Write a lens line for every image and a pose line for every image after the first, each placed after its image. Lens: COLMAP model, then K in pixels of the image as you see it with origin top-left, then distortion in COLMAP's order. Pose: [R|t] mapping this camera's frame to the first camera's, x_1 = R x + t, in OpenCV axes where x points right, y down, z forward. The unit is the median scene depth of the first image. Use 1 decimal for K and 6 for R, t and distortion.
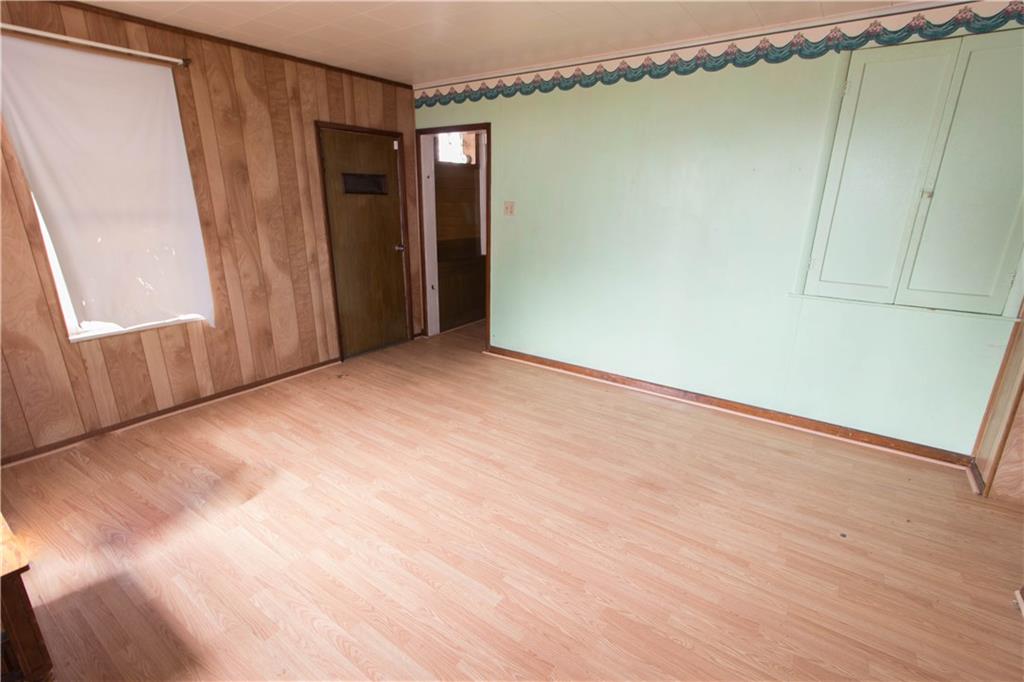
lens RADIAL K [[468.4, 0, 513.0], [0, 468.4, 339.7], [0, 0, 1]] dist [0.000506, 0.000273]
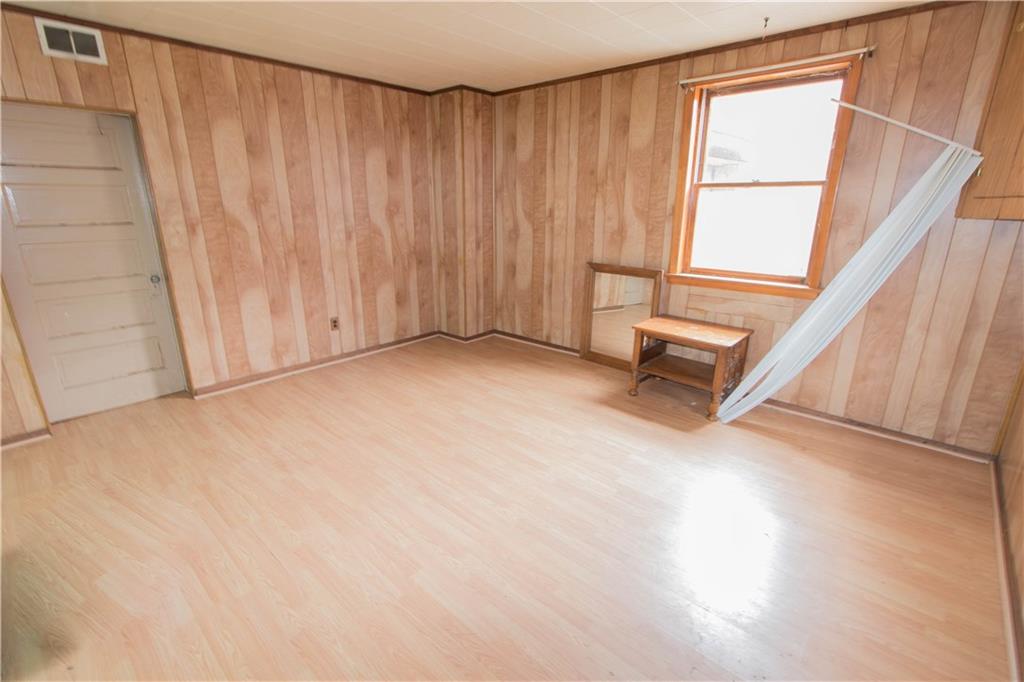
lens RADIAL K [[473.0, 0, 514.0], [0, 473.0, 342.3], [0, 0, 1]] dist [0.000287, -0.000403]
pose [[-0.991892, -0.047764, 0.117770, -0.235212], [0.025729, 0.832025, 0.554141, -0.374370], [-0.124455, 0.552677, -0.824050, 1.248230]]
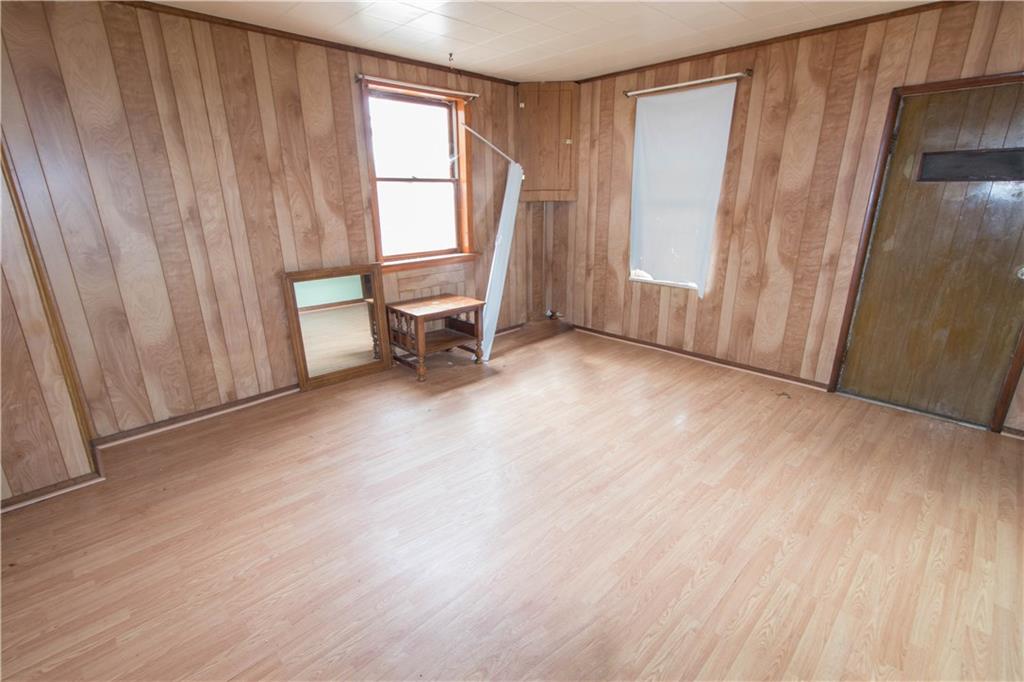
lens RADIAL K [[468.4, 0, 513.0], [0, 468.4, 339.7], [0, 0, 1]] dist [0.000506, 0.000273]
pose [[-0.179451, 0.285462, -0.941440, 0.593415], [-0.281516, 0.902054, 0.327181, -0.183024], [0.942627, 0.323743, -0.081512, 0.658188]]
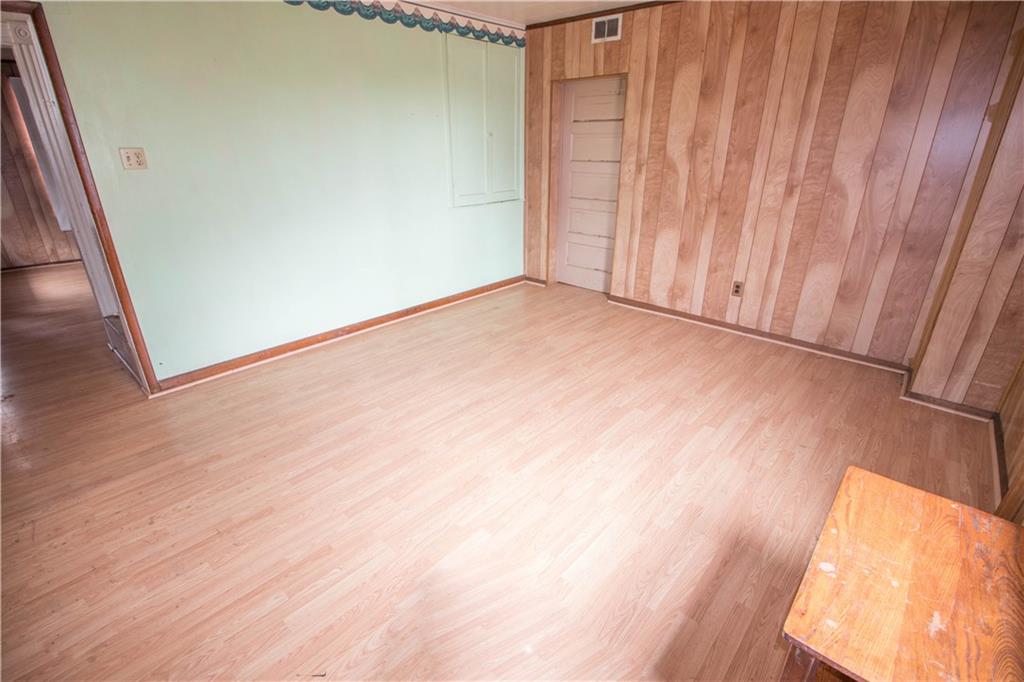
lens RADIAL K [[472.1, 0, 512.0], [0, 472.1, 341.0], [0, 0, 1]] dist [-0.002396, -0.000263]
pose [[0.126757, -0.394920, 0.909929, -0.739420], [0.290067, 0.891988, 0.346725, -0.160024], [-0.948575, 0.219990, 0.227619, 0.519579]]
